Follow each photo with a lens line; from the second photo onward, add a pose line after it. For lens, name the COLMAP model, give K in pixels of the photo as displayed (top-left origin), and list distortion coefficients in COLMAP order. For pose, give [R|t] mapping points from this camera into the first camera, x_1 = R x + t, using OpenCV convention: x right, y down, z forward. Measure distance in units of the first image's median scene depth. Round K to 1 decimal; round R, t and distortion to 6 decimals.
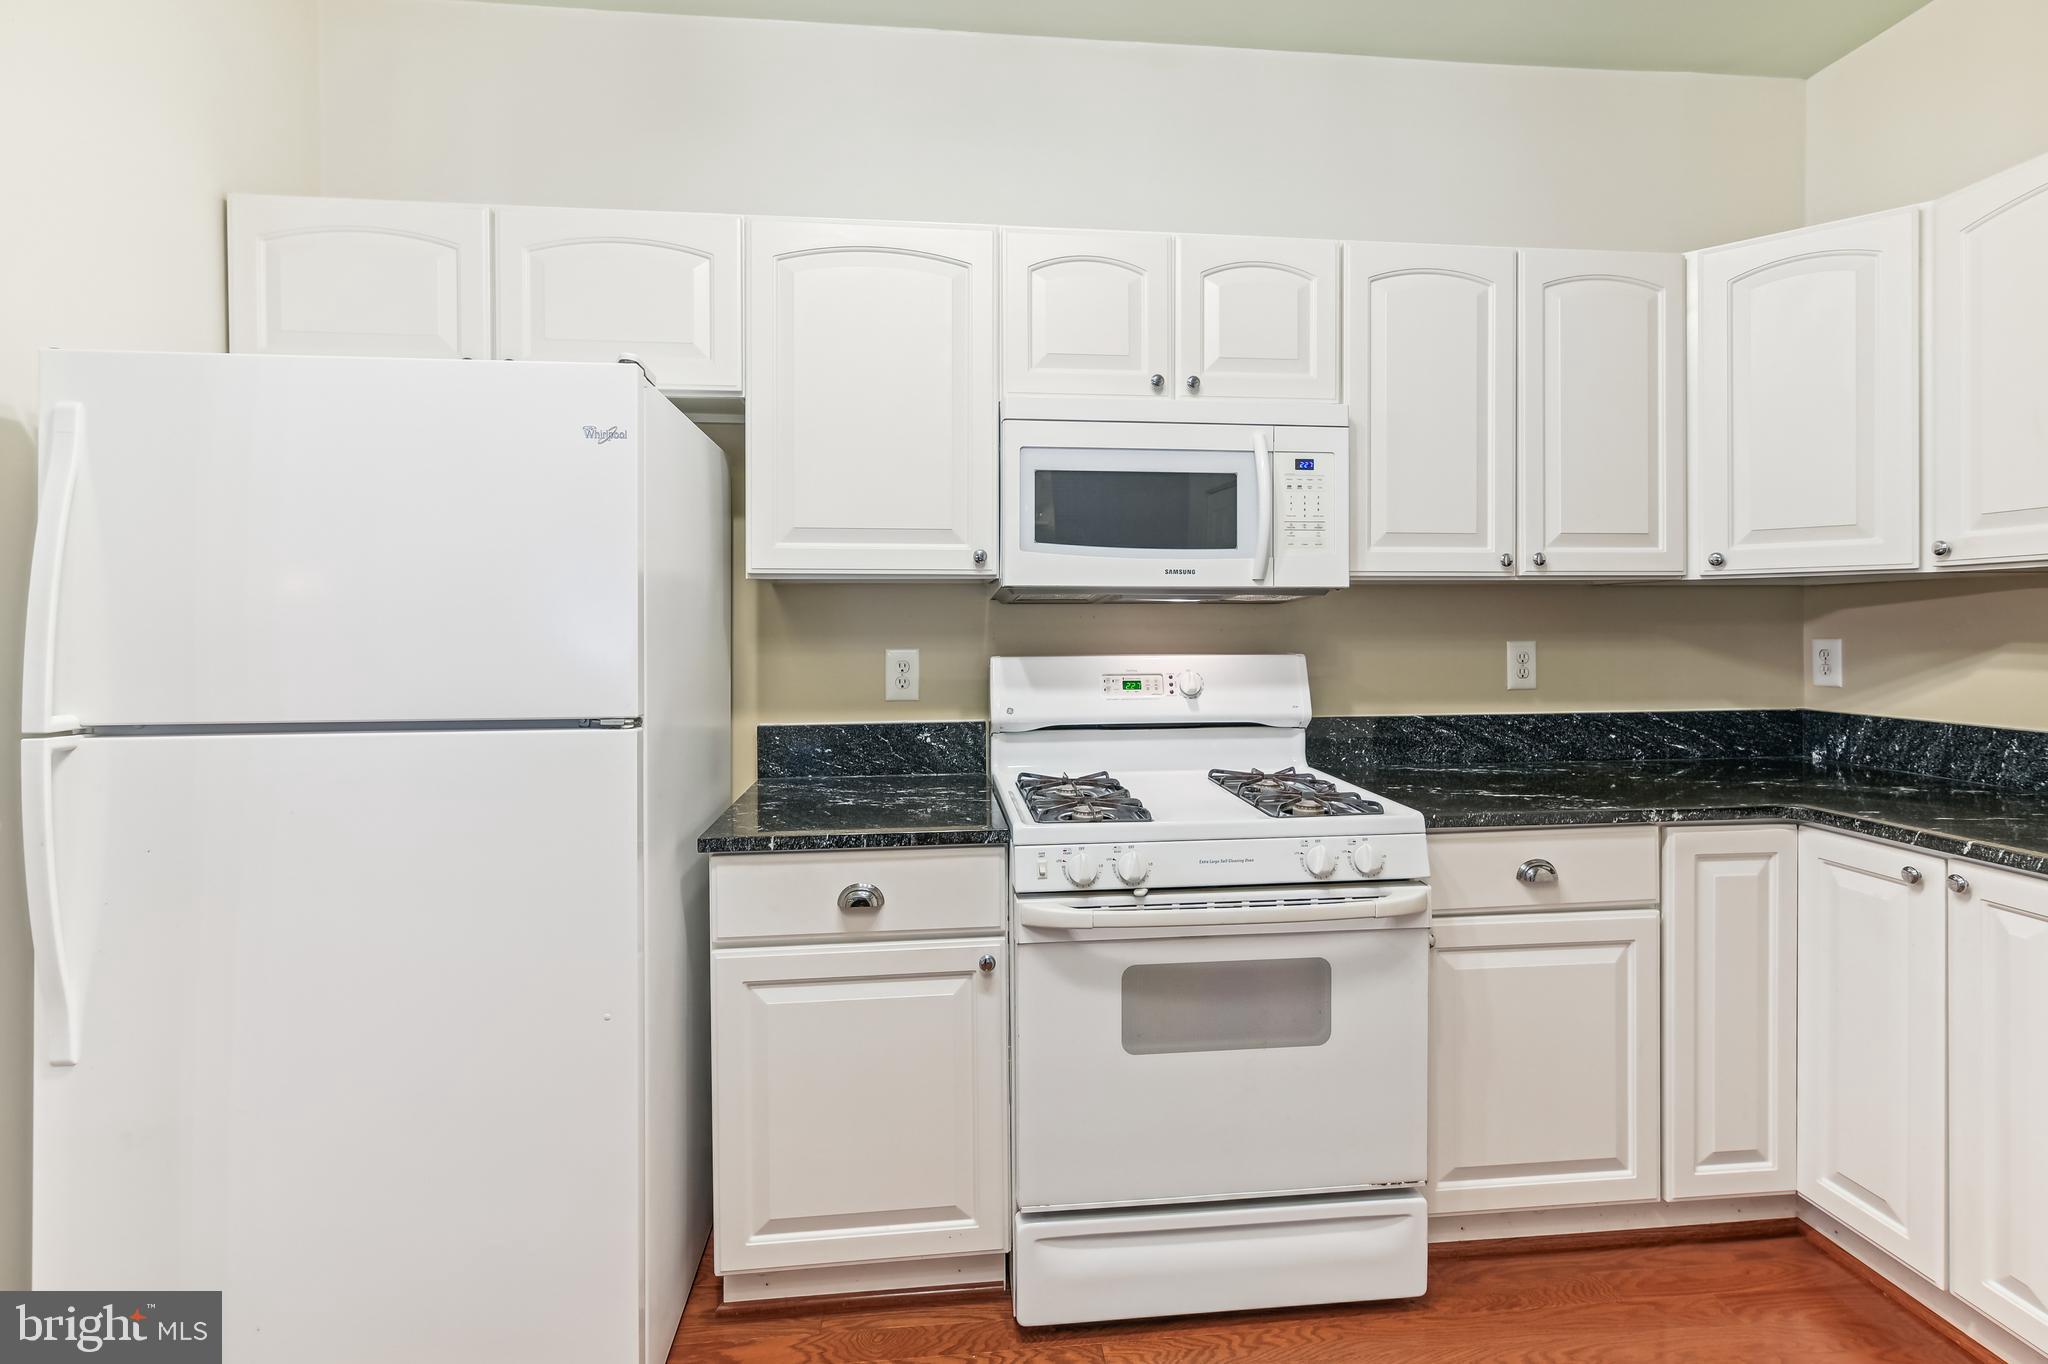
lens RADIAL K [[974.1, 0, 1020.6], [0, 974.1, 625.7], [0, 0, 1]] dist [0.003049, 0.001013]
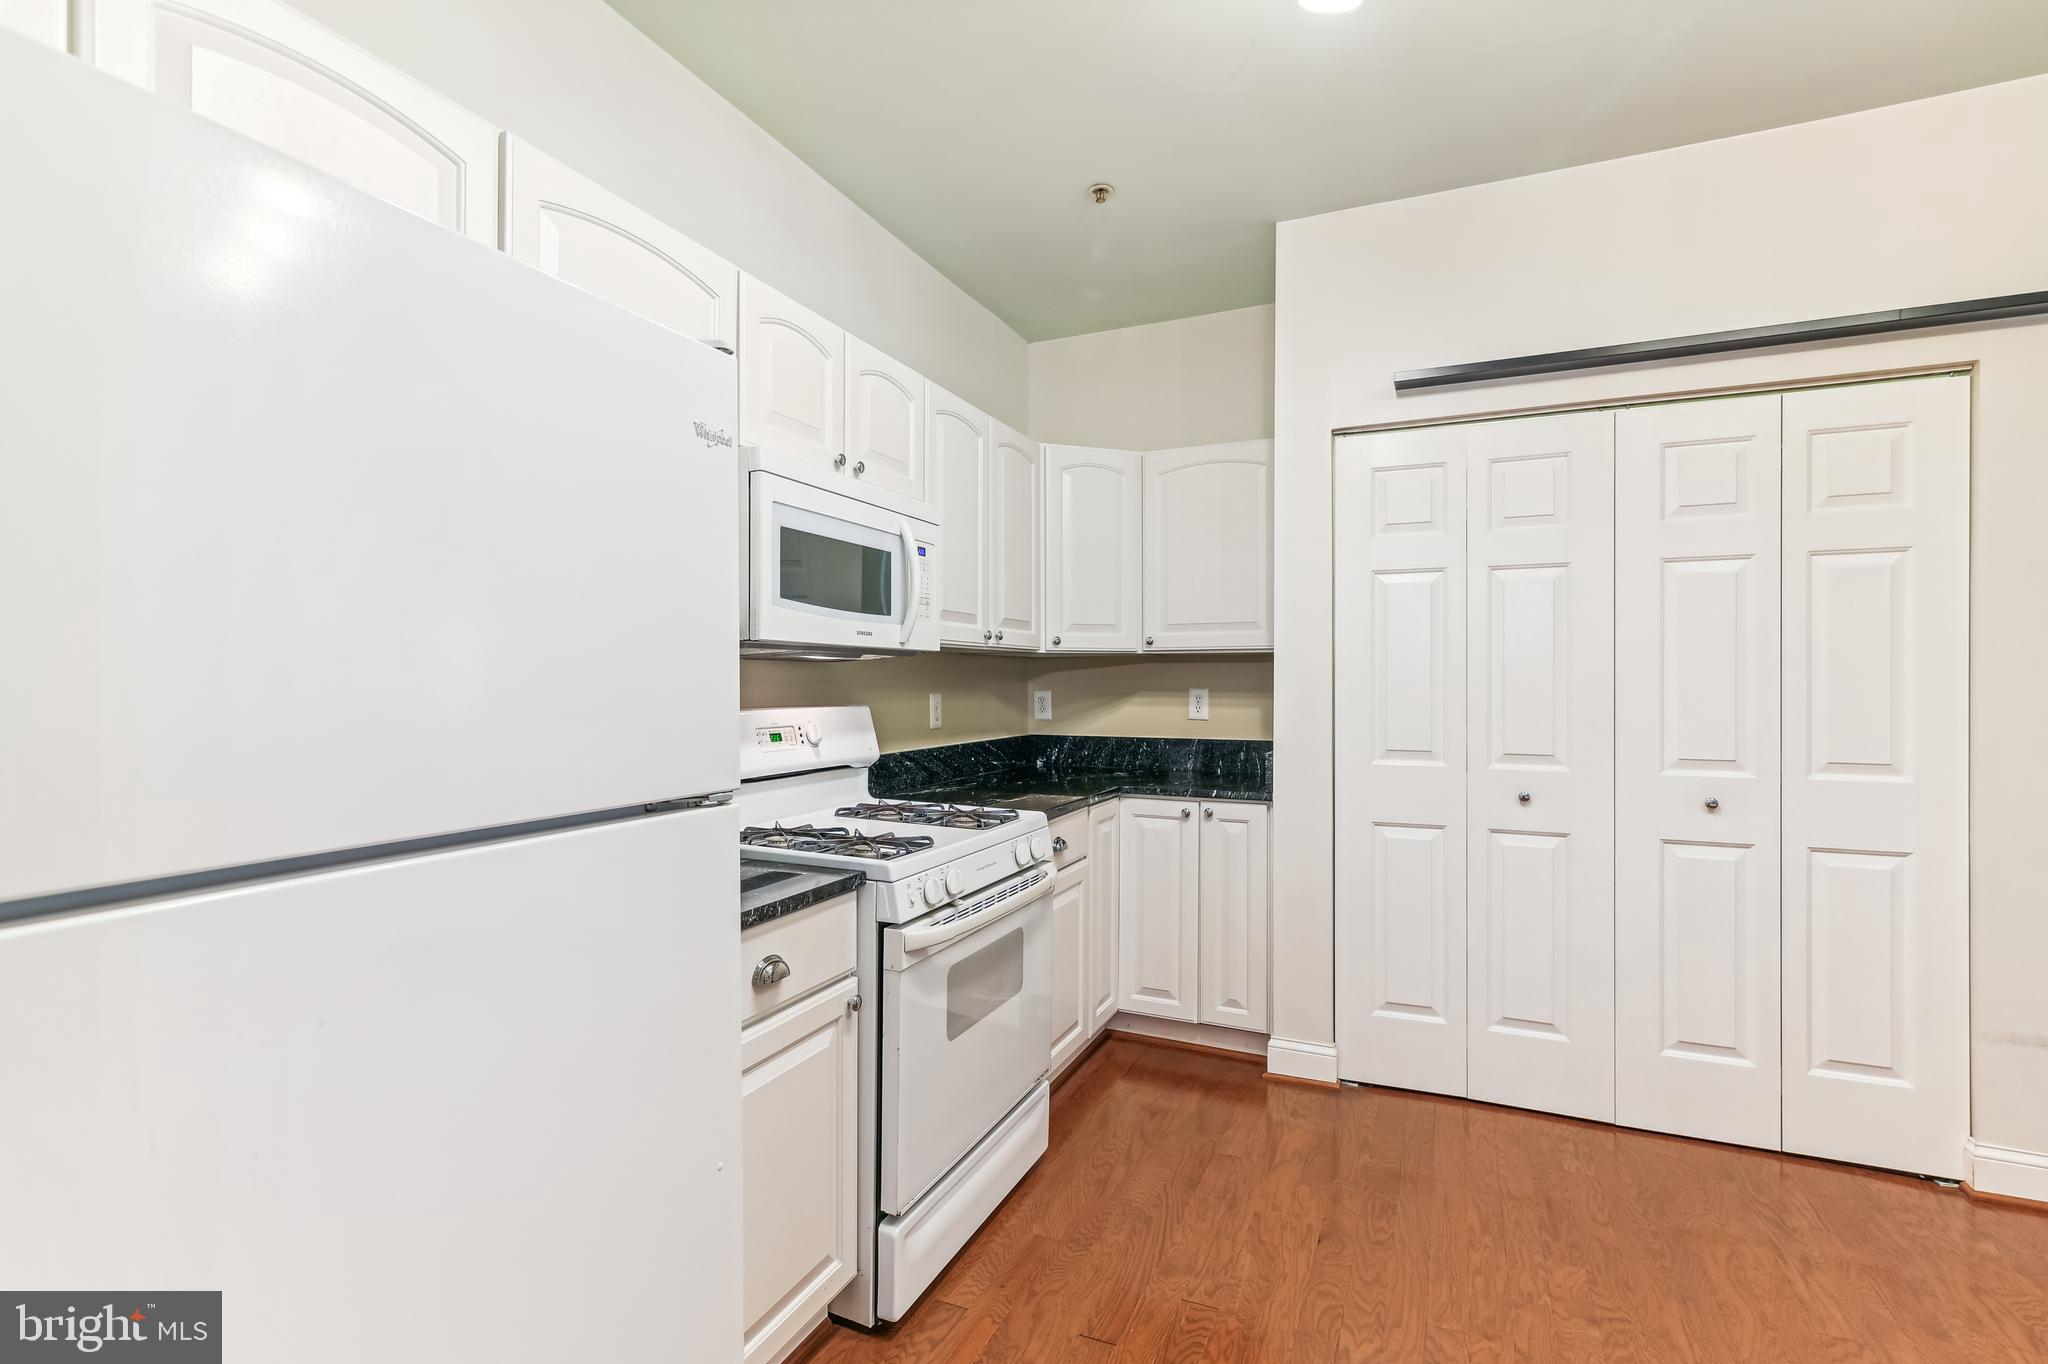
lens RADIAL K [[945.1, 0, 1024.0], [0, 945.1, 682.0], [0, 0, 1]] dist [-0.000542, 0.000121]
pose [[0.506243, 0.002912, 0.862386, -0.656363], [-0.001463, 0.999996, -0.002518, 0.003824], [-0.862390, 0.000013, 0.506245, 0.266948]]
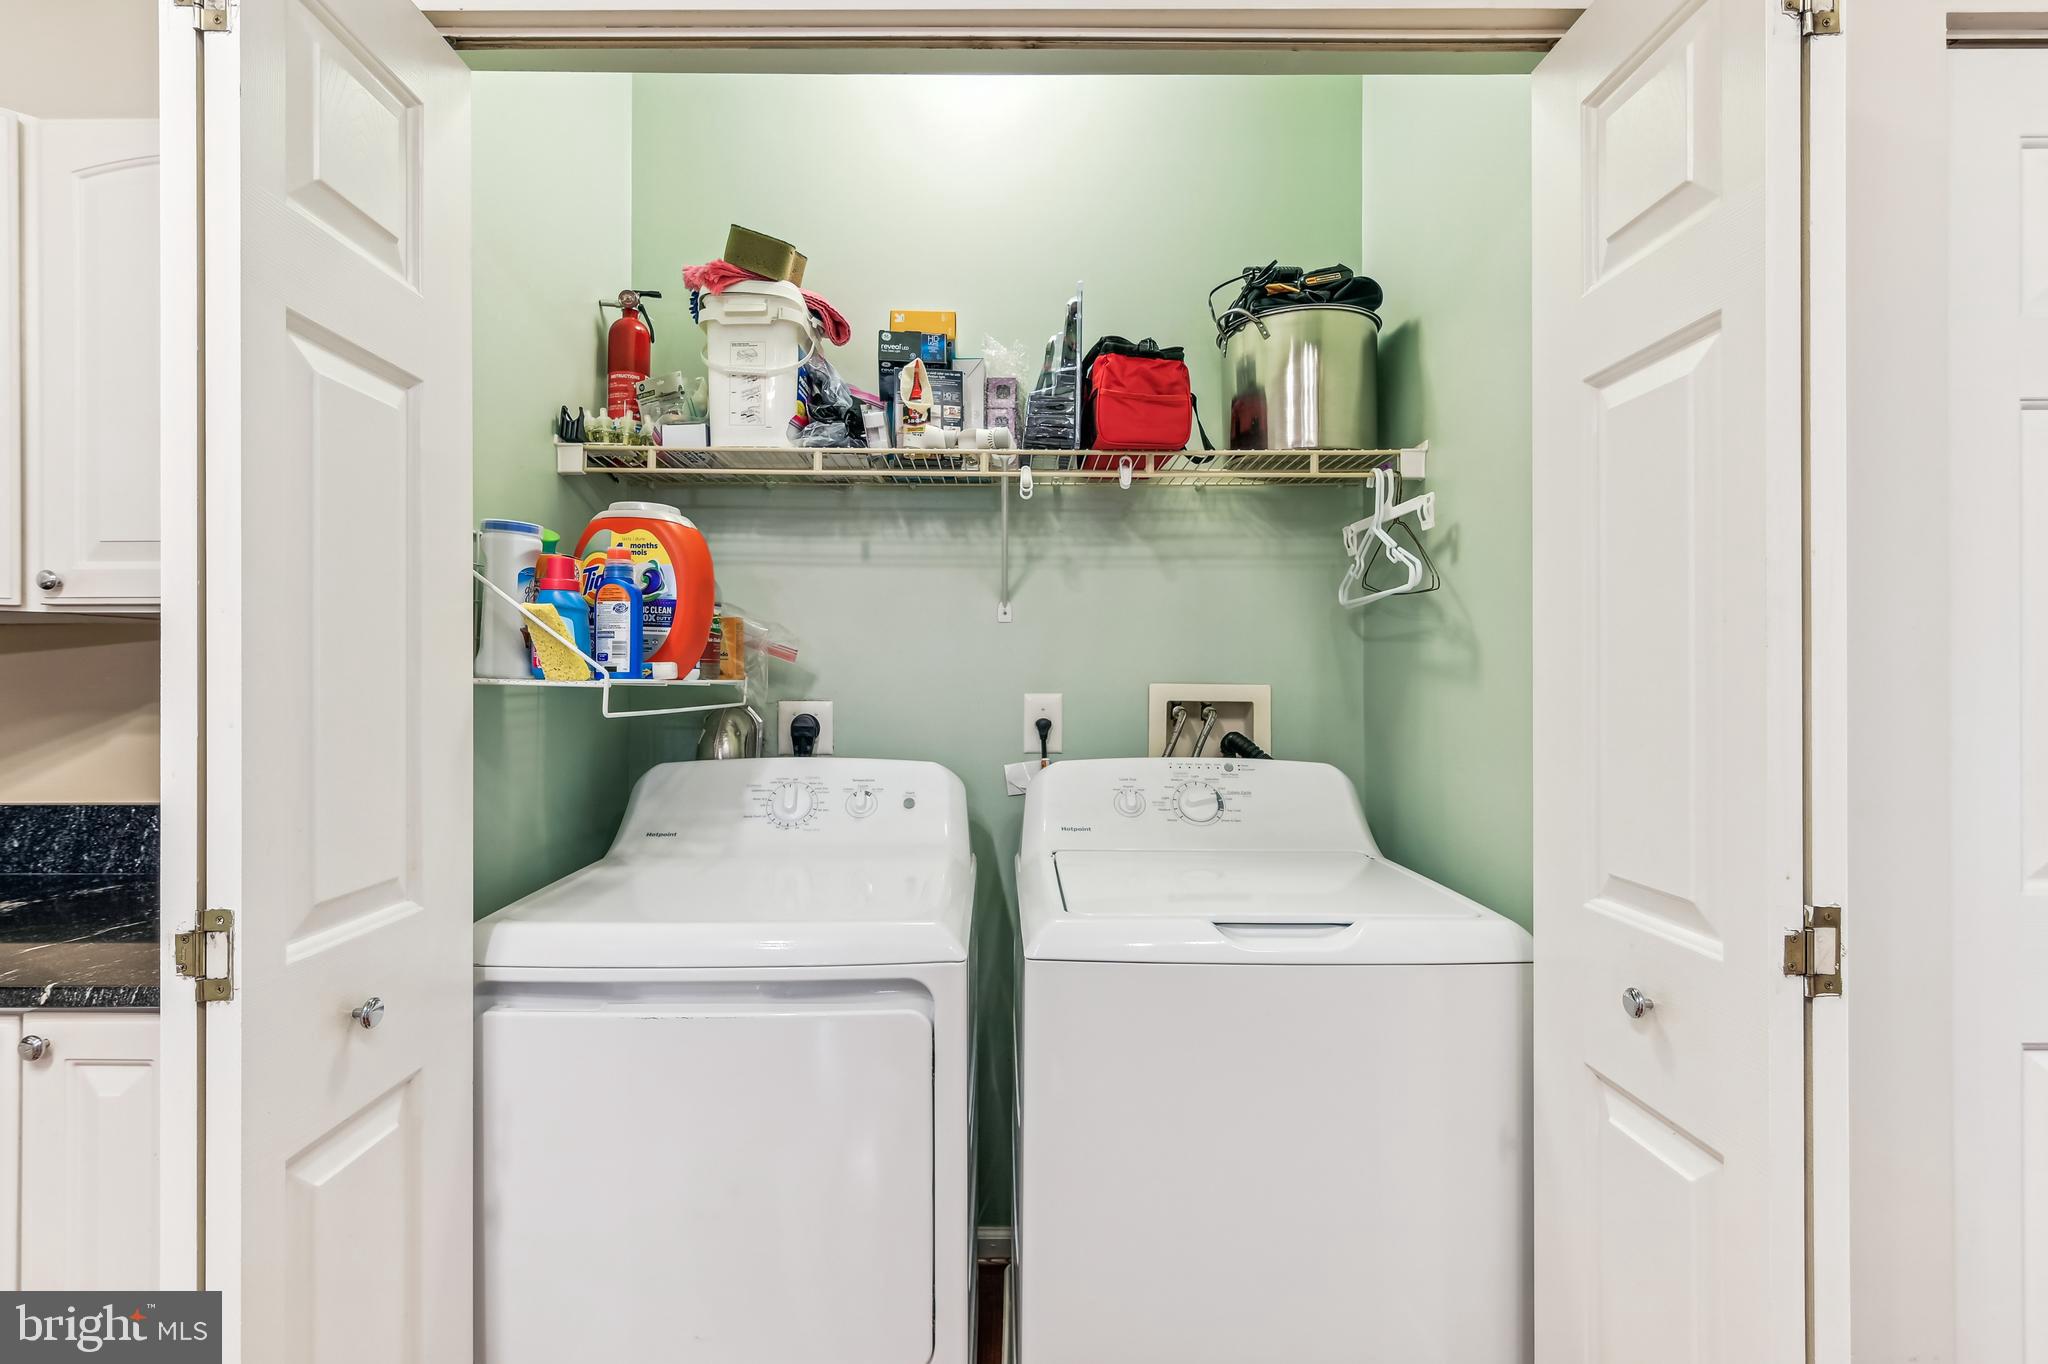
lens RADIAL K [[957.9, 0, 1014.9], [0, 957.9, 673.0], [0, 0, 1]] dist [0.002032, 0.000989]
pose [[0.100546, 0.003925, 0.994925, 0.251401], [0.003801, 0.999983, -0.004329, -0.001515], [-0.994925, 0.004217, 0.100529, 0.165324]]
